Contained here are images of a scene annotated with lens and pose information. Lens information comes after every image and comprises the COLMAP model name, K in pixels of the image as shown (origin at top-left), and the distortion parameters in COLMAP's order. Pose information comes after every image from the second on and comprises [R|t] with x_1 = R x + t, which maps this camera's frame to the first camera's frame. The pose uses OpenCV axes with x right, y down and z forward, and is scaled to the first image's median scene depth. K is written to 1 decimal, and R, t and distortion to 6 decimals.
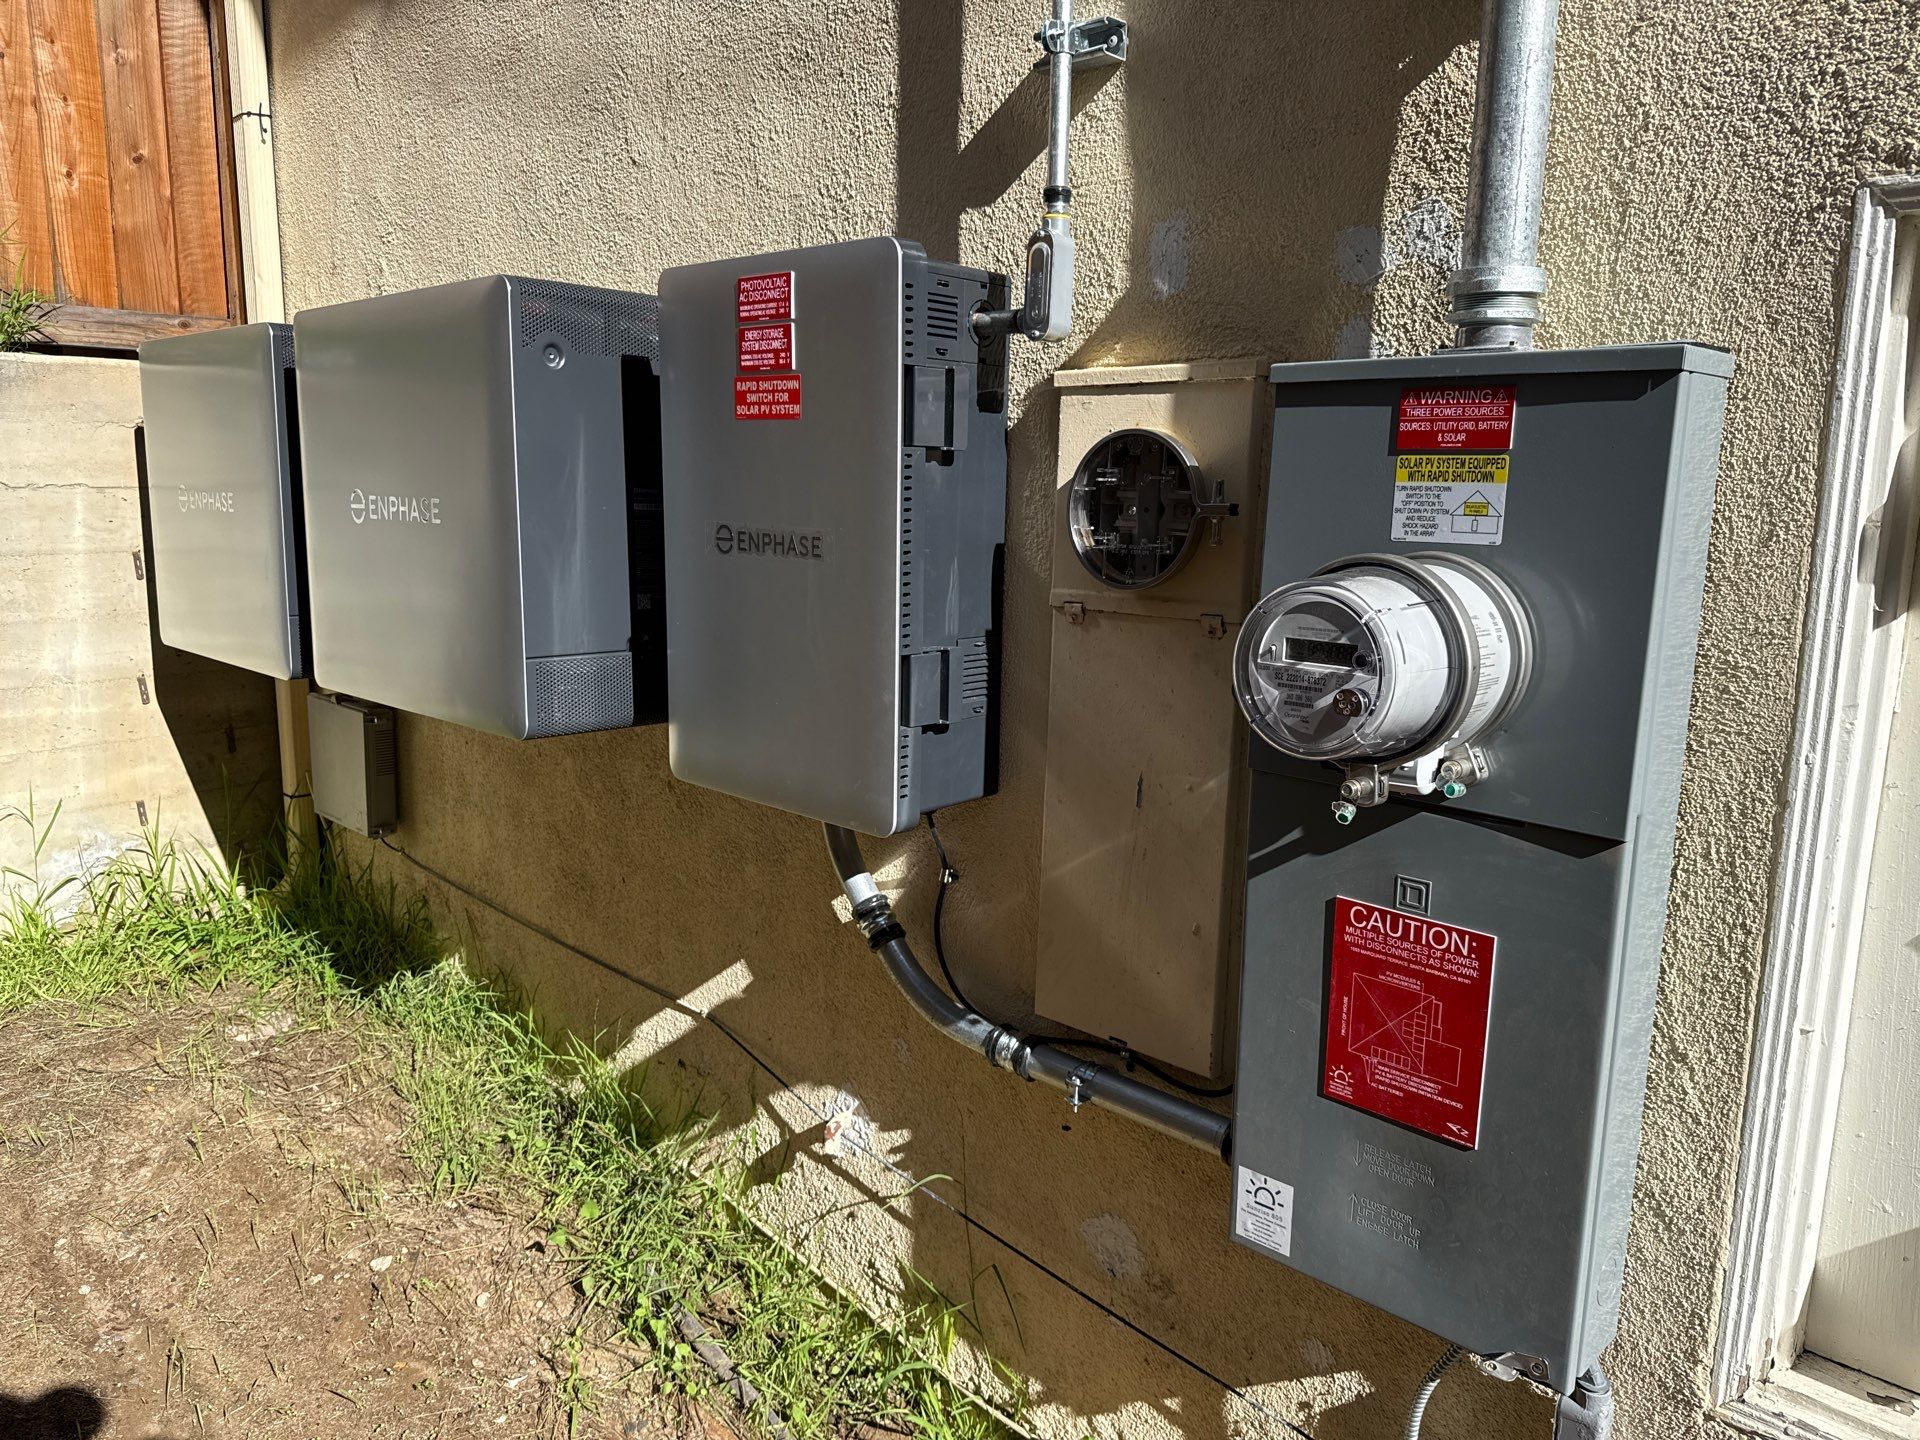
lens RADIAL K [[1373.6, 0, 956.2], [0, 1373.6, 717.1], [0, 0, 1]] dist [0.038776, -0.033025]
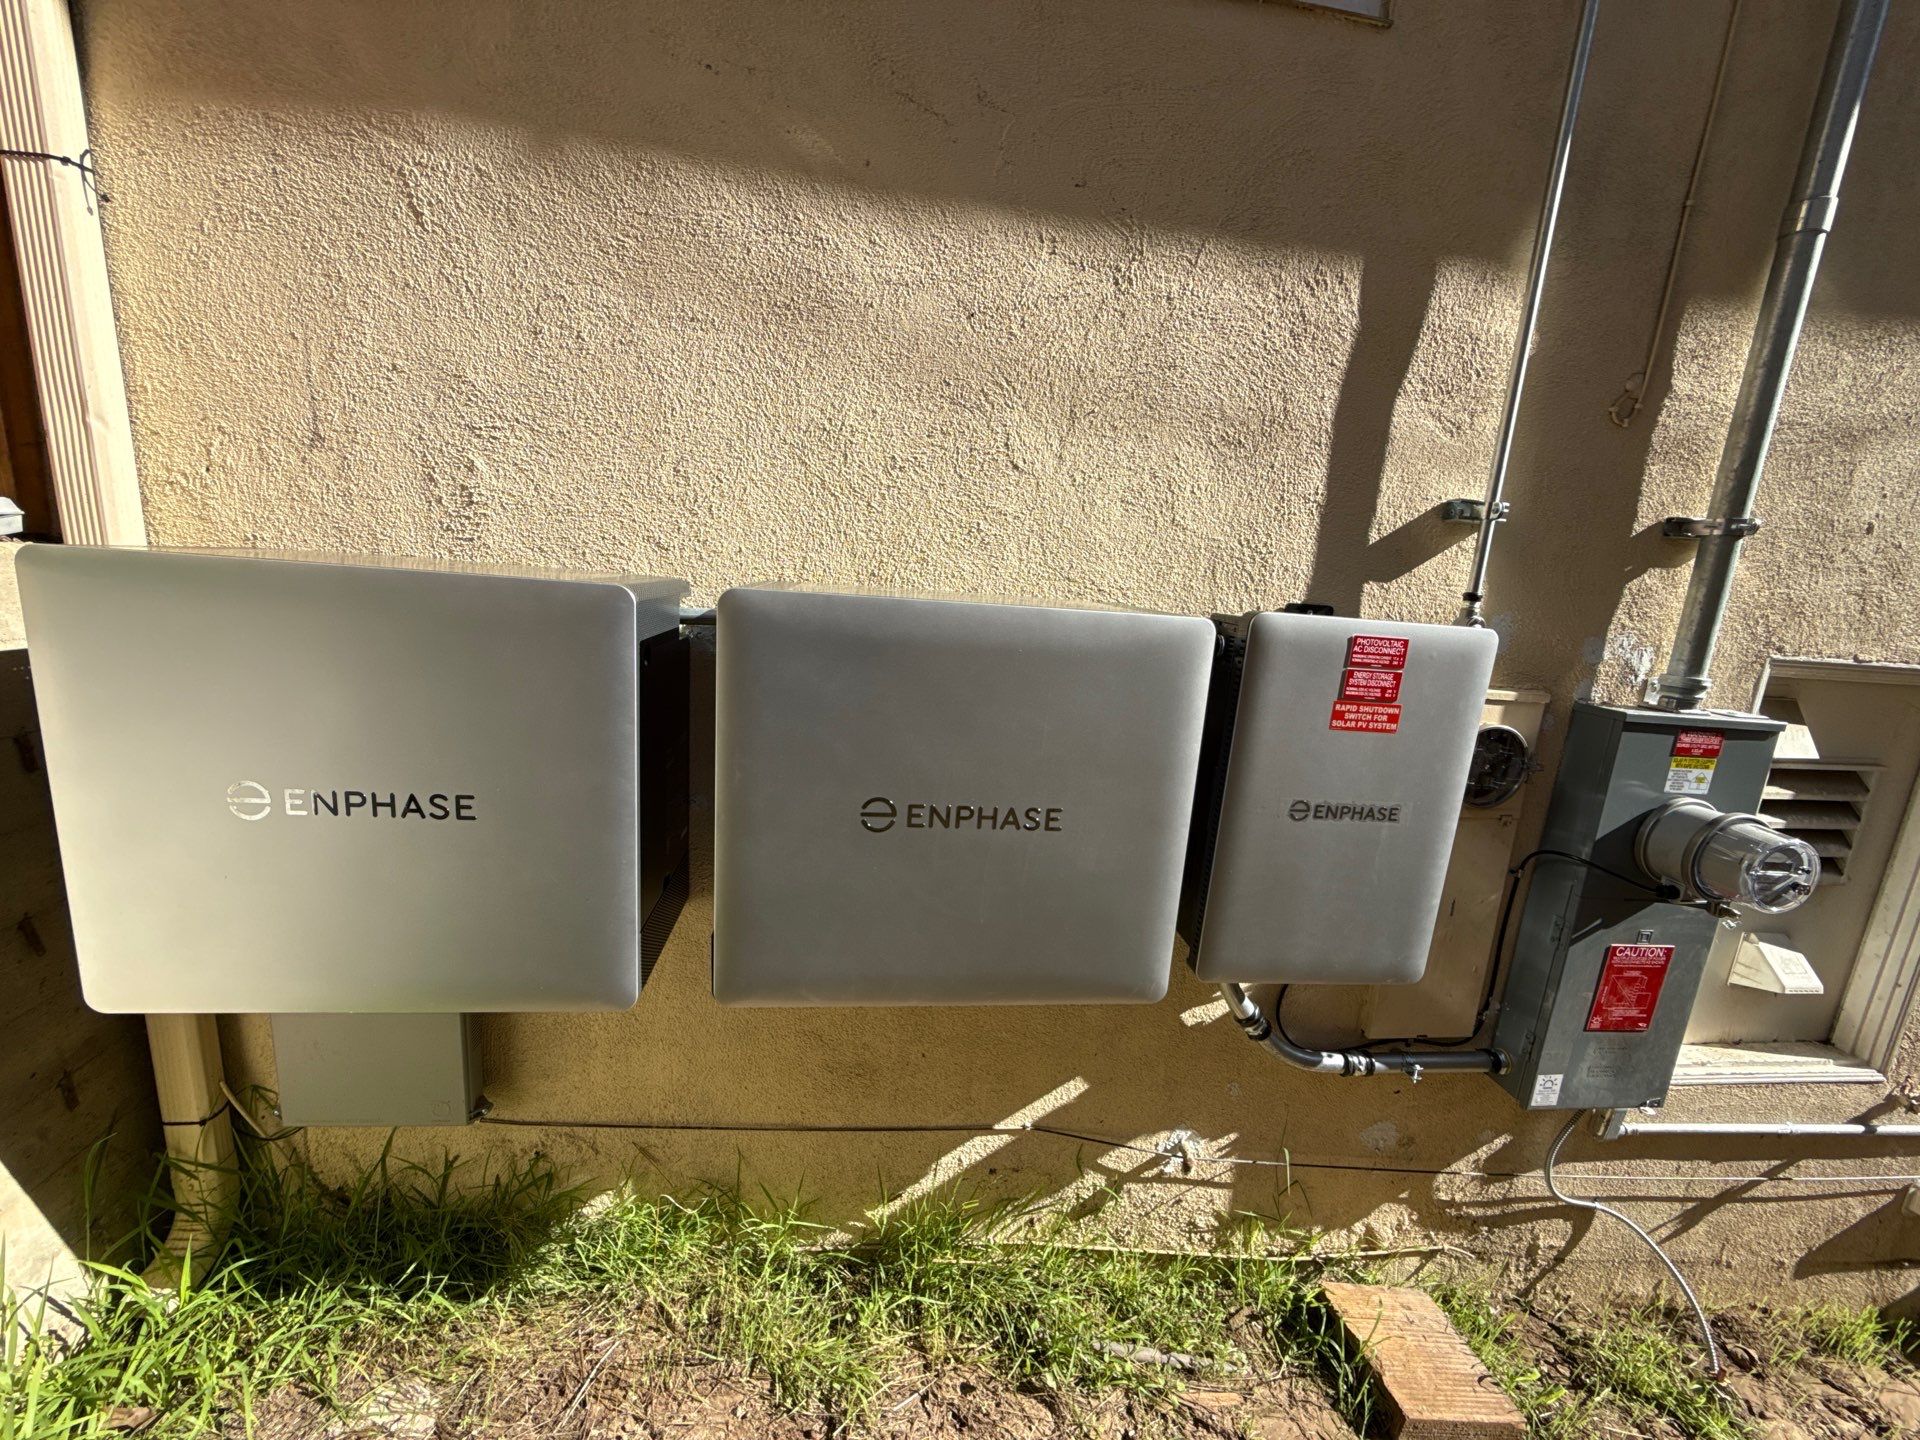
lens RADIAL K [[778.0, 0, 958.8], [0, 778.0, 730.4], [0, 0, 1]] dist [0.004108, 0.001051]
pose [[0.621497, -0.132959, 0.772051, -1.012032], [0.071705, 0.991011, 0.112945, -0.334389], [-0.780128, -0.014836, 0.625444, 0.806747]]
